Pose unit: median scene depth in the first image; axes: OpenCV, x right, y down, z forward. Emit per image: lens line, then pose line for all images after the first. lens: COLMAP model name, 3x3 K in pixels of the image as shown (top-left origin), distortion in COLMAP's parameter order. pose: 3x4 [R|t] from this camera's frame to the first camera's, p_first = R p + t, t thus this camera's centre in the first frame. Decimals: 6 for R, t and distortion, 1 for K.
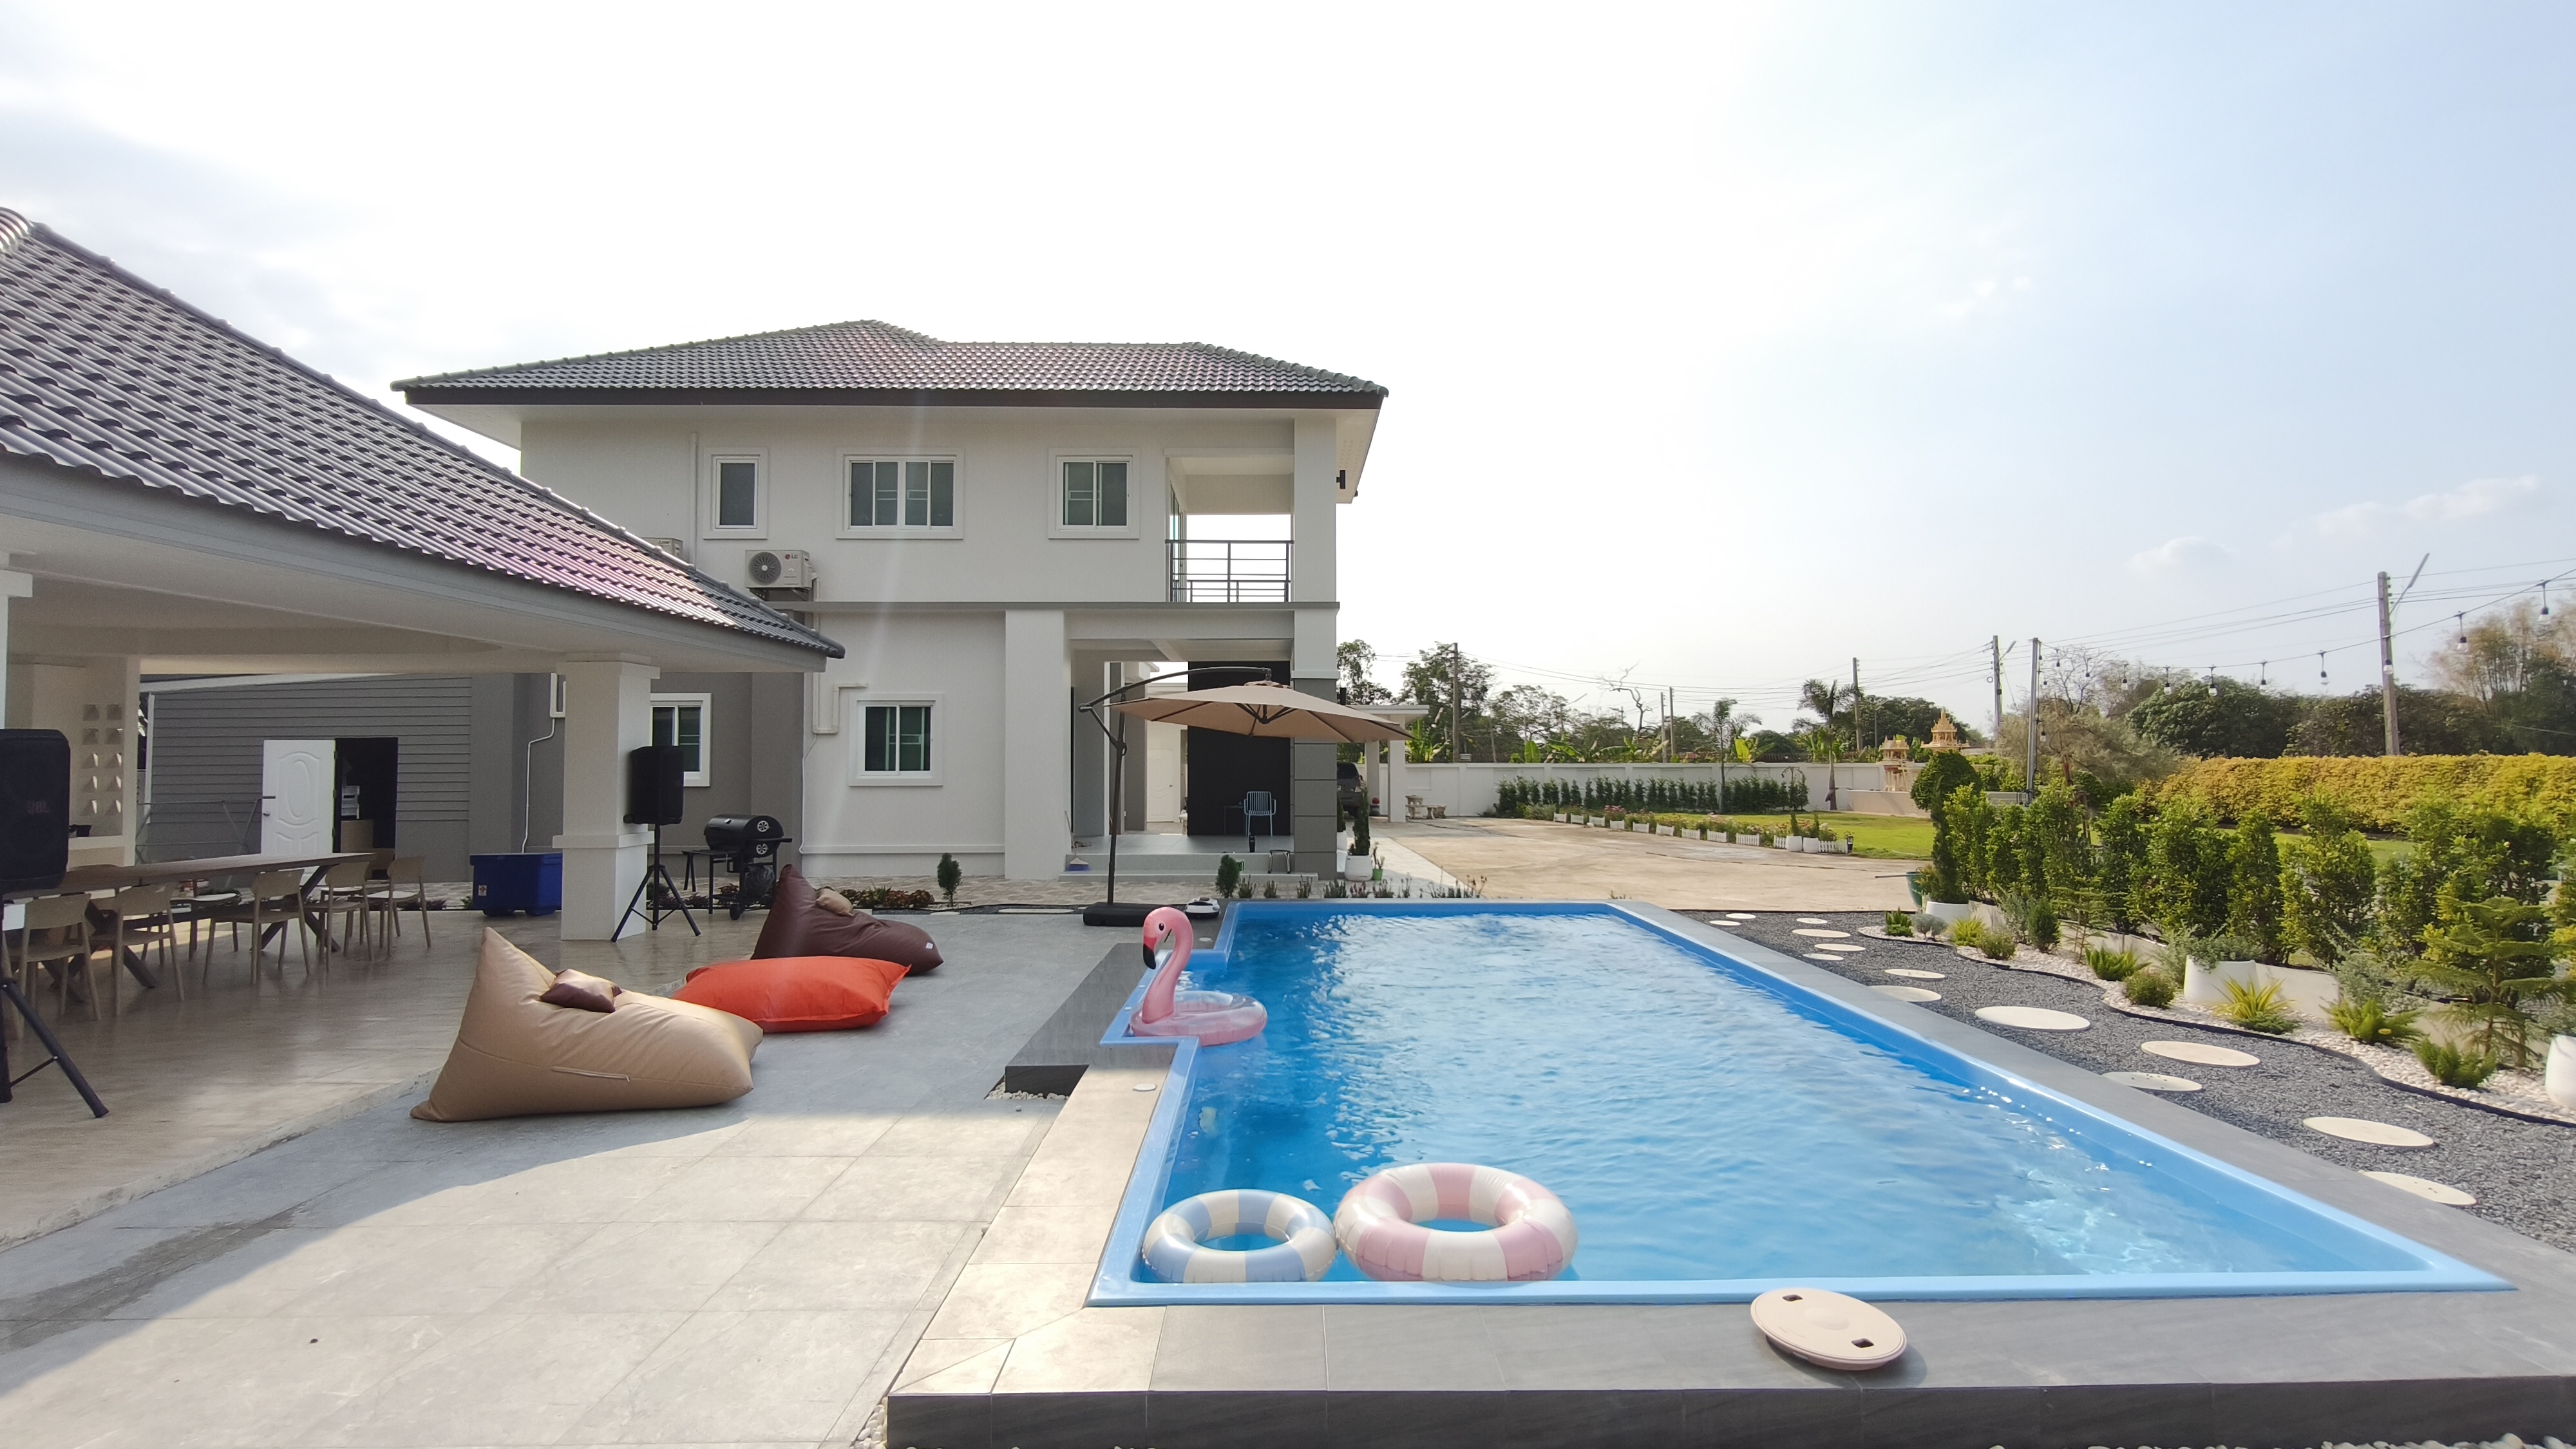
lens RADIAL K [[1101.0, 0, 1282.3], [0, 1101.0, 726.4], [0, 0, 1]] dist [-0.006138, 0.003018]
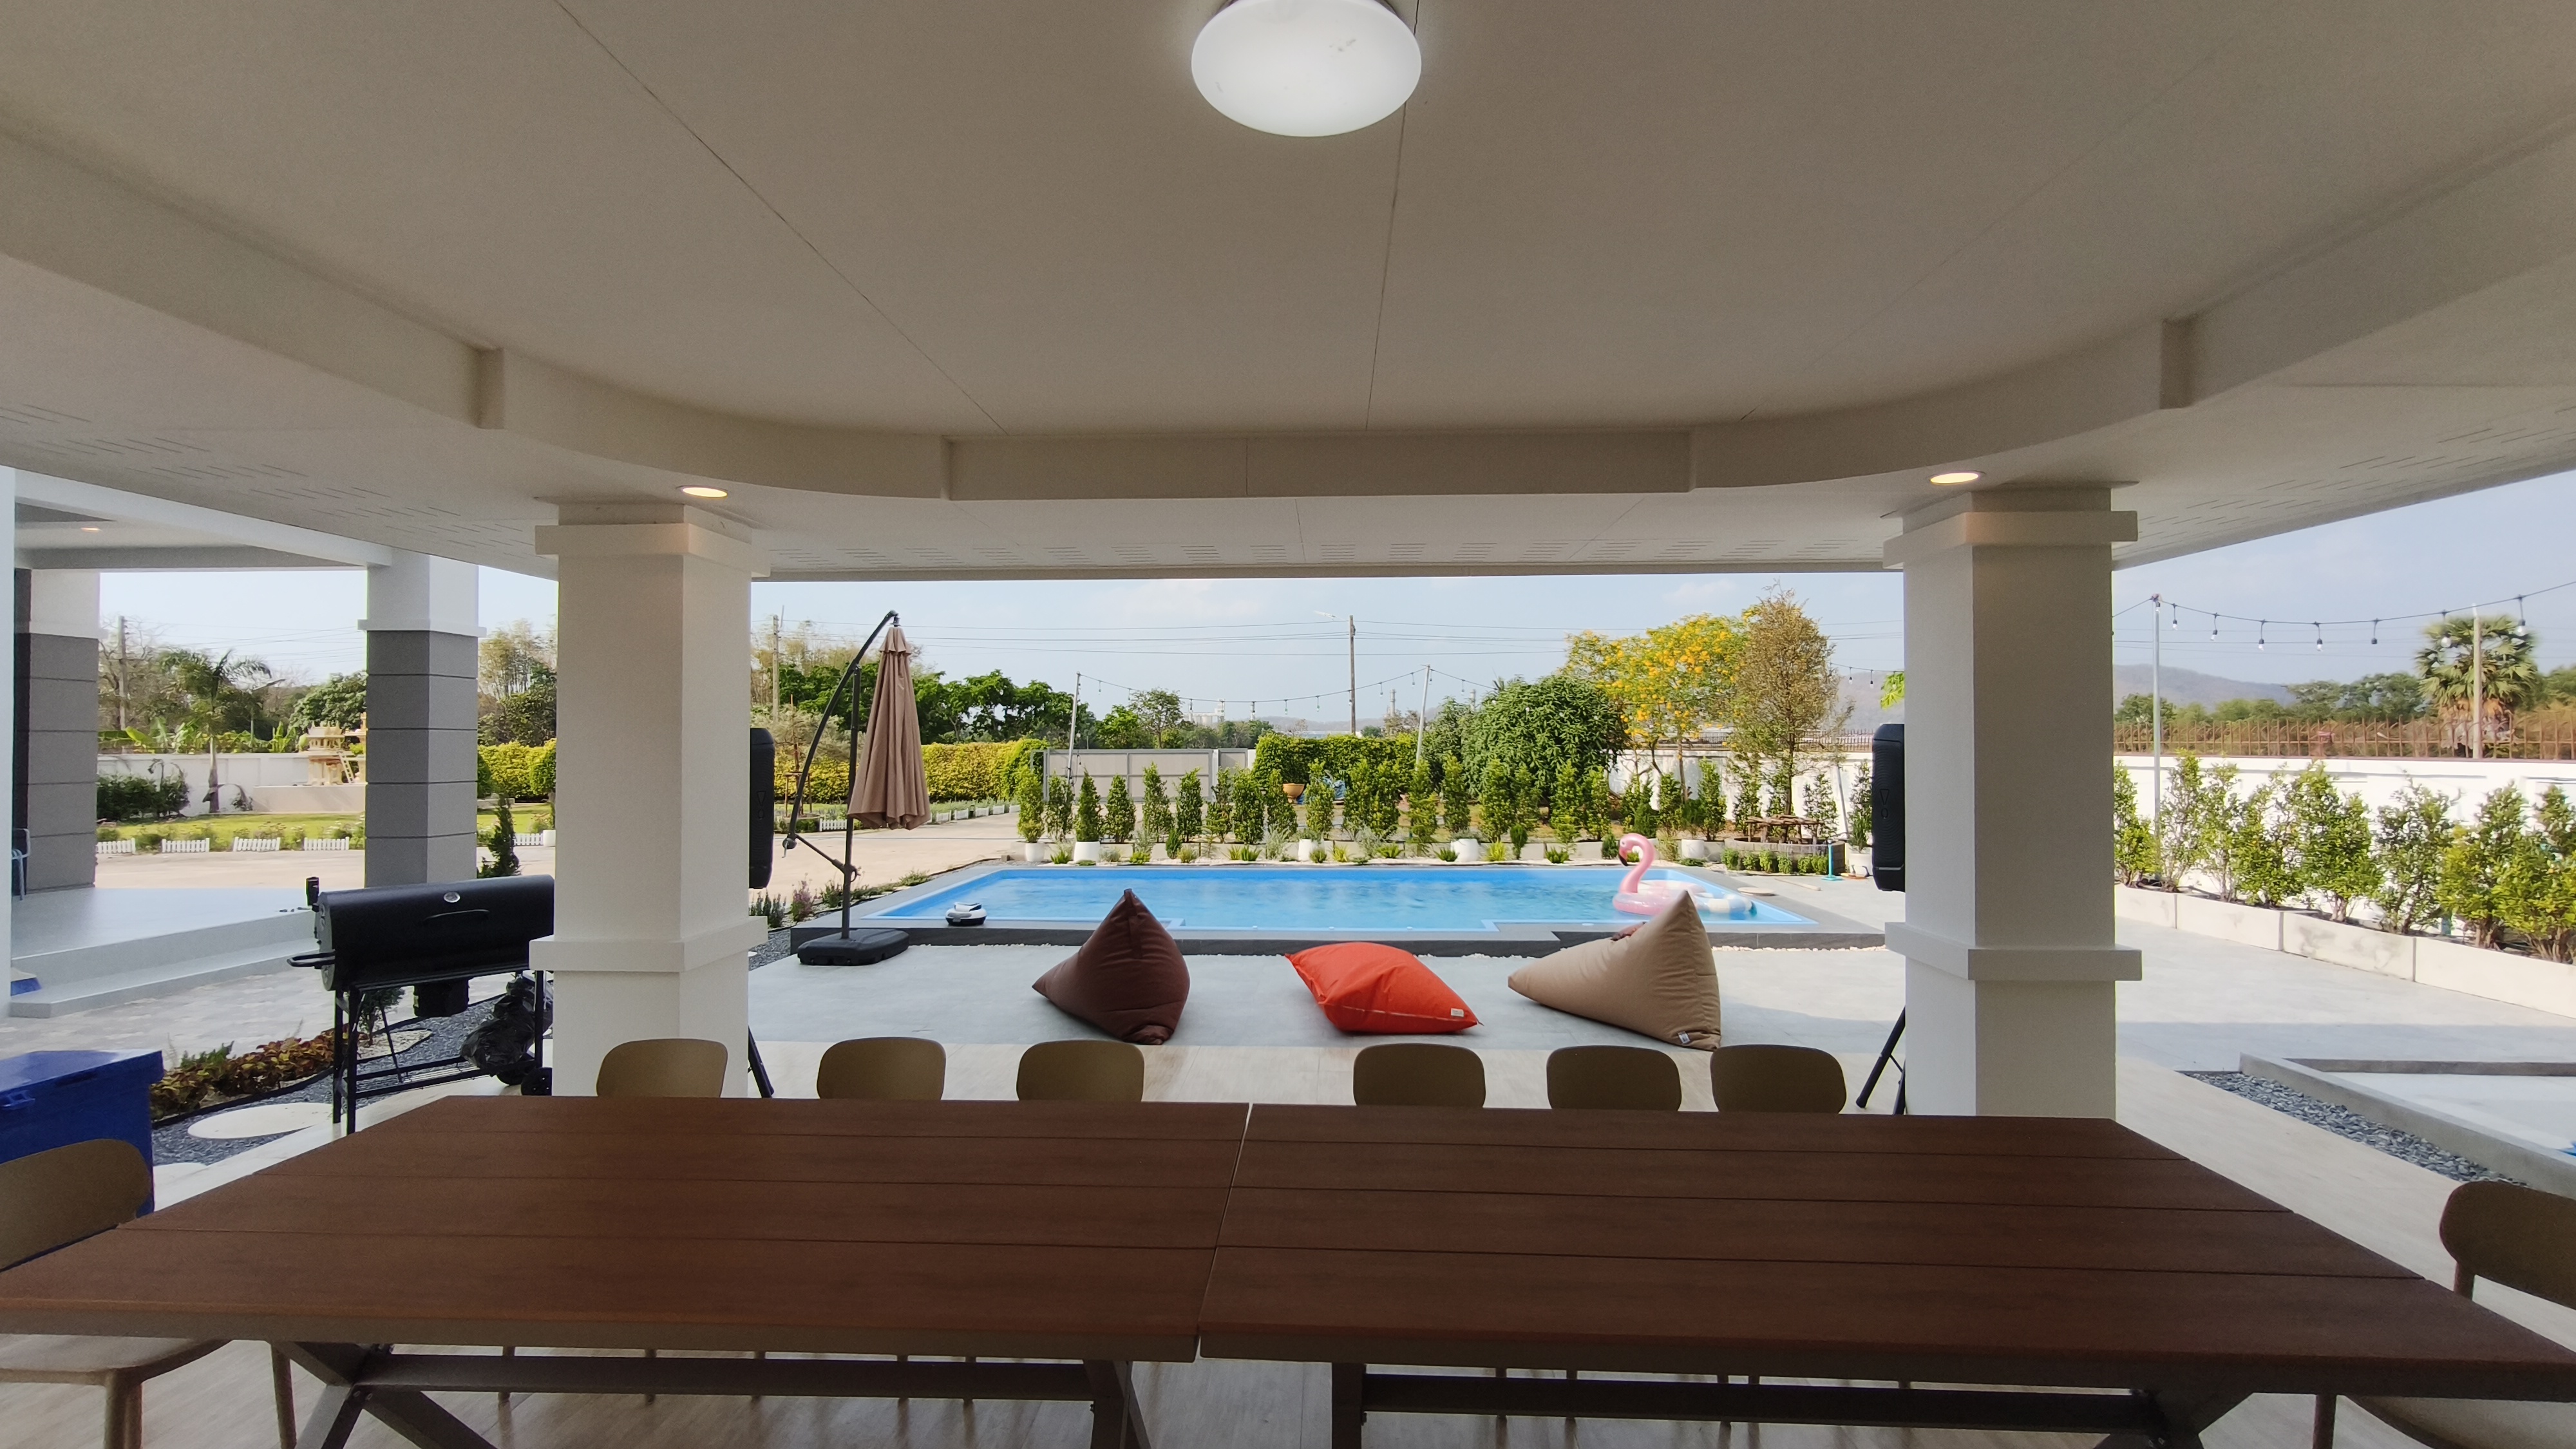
lens RADIAL K [[1101.0, 0, 1289.2], [0, 1101.0, 734.4], [0, 0, 1]] dist [-0.006138, 0.003018]
pose [[0.062067, 0.010160, 0.998020, -0.524995], [-0.027004, 0.999599, -0.008497, 0.012637], [-0.997707, -0.026423, 0.062316, 0.421375]]
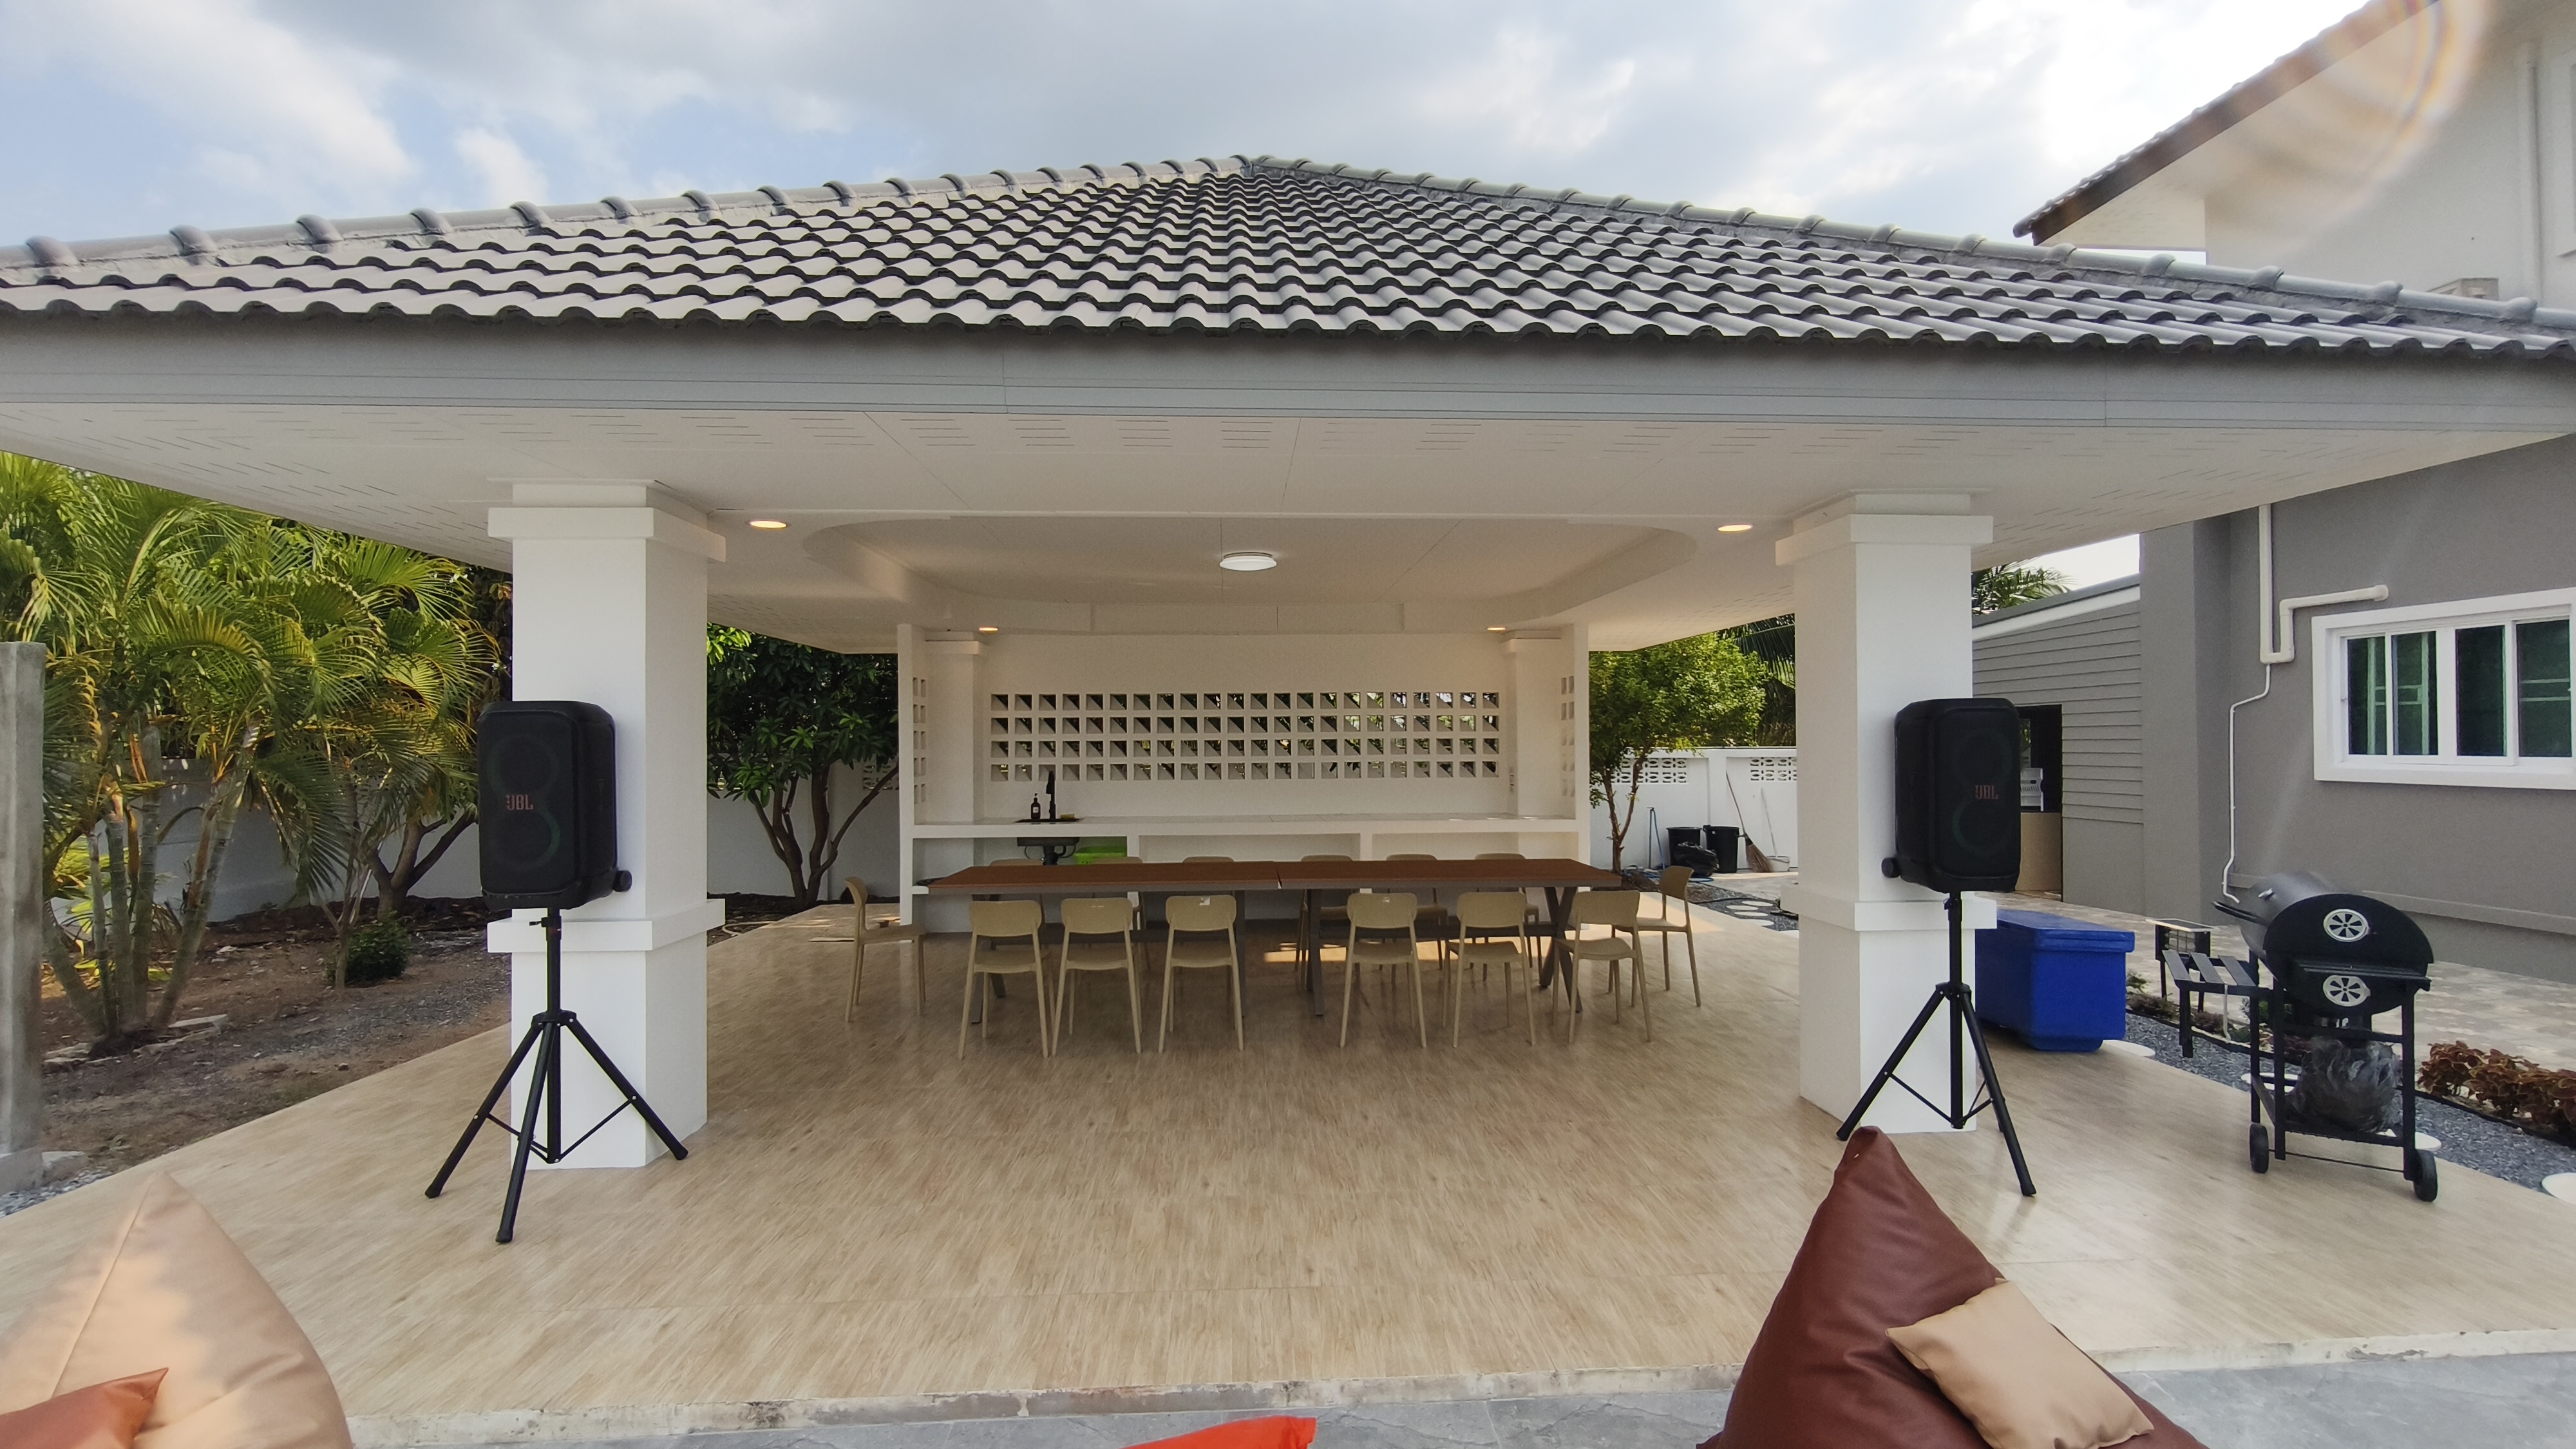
lens RADIAL K [[1101.0, 0, 1302.0], [0, 1101.0, 738.6], [0, 0, 1]] dist [-0.006138, 0.003018]
pose [[0.057313, -0.000440, -0.998356, -0.097992], [0.033655, 0.999432, 0.001491, 0.014090], [0.997789, -0.033685, 0.057295, 0.436834]]
